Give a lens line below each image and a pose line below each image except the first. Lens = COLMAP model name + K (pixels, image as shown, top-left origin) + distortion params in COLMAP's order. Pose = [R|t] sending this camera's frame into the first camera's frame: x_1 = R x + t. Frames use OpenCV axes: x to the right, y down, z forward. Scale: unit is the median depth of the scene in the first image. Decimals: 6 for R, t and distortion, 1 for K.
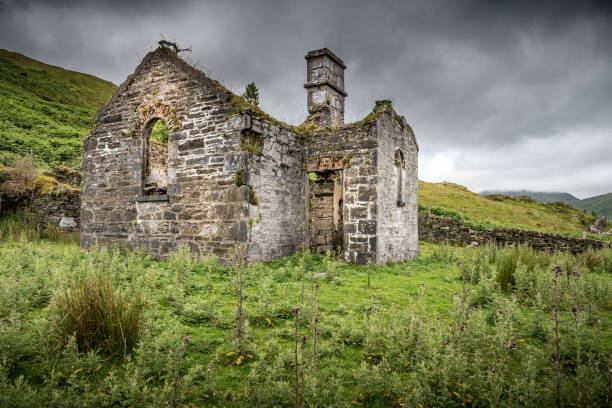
lens RADIAL K [[462.8, 0, 308.0], [0, 462.8, 204.1], [0, 0, 1]] dist [0.006483, 0.002402]
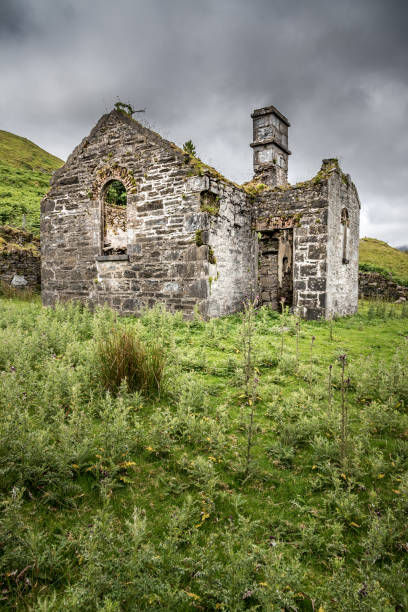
lens RADIAL K [[462.8, 0, 202.3], [0, 462.8, 305.2], [0, 0, 1]] dist [0.006483, 0.002402]
pose [[0.999553, -0.003314, -0.029723, -0.097238], [0.006192, 0.995239, 0.097267, -0.006117], [0.029260, -0.097407, 0.994814, -0.053535]]
